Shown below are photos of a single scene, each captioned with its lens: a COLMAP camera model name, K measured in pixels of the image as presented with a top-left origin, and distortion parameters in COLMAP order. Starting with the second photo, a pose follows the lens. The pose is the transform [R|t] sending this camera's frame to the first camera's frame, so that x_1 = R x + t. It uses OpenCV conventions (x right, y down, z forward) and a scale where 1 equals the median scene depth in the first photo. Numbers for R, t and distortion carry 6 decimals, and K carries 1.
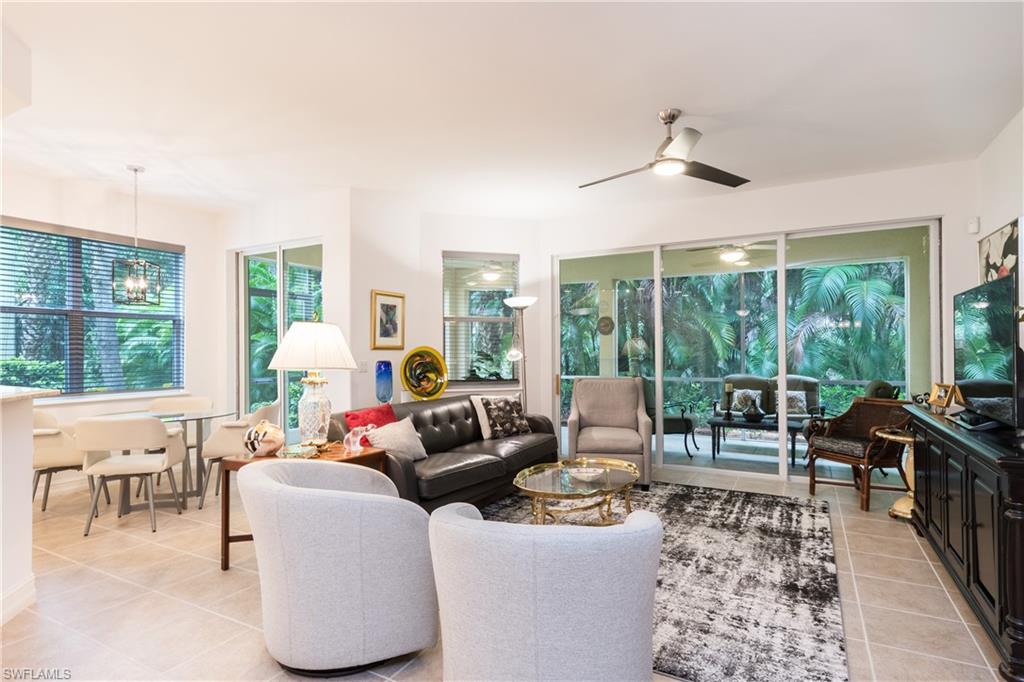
lens RADIAL K [[531.9, 0, 504.9], [0, 531.9, 348.2], [0, 0, 1]] dist [0.012996, -0.000050]
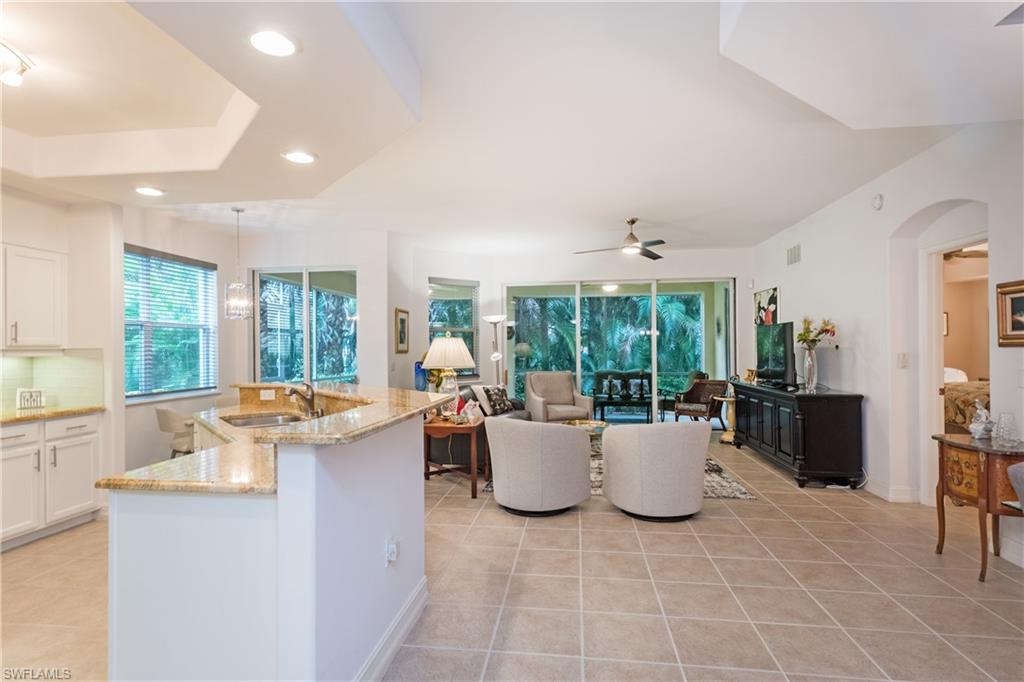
lens RADIAL K [[531.4, 0, 498.7], [0, 531.4, 354.6], [0, 0, 1]] dist [0.004751, 0.000212]
pose [[0.931954, -0.007023, 0.362508, -0.574761], [0.002199, 0.999904, 0.013717, -0.013885], [-0.362569, -0.011986, 0.931880, -0.373988]]
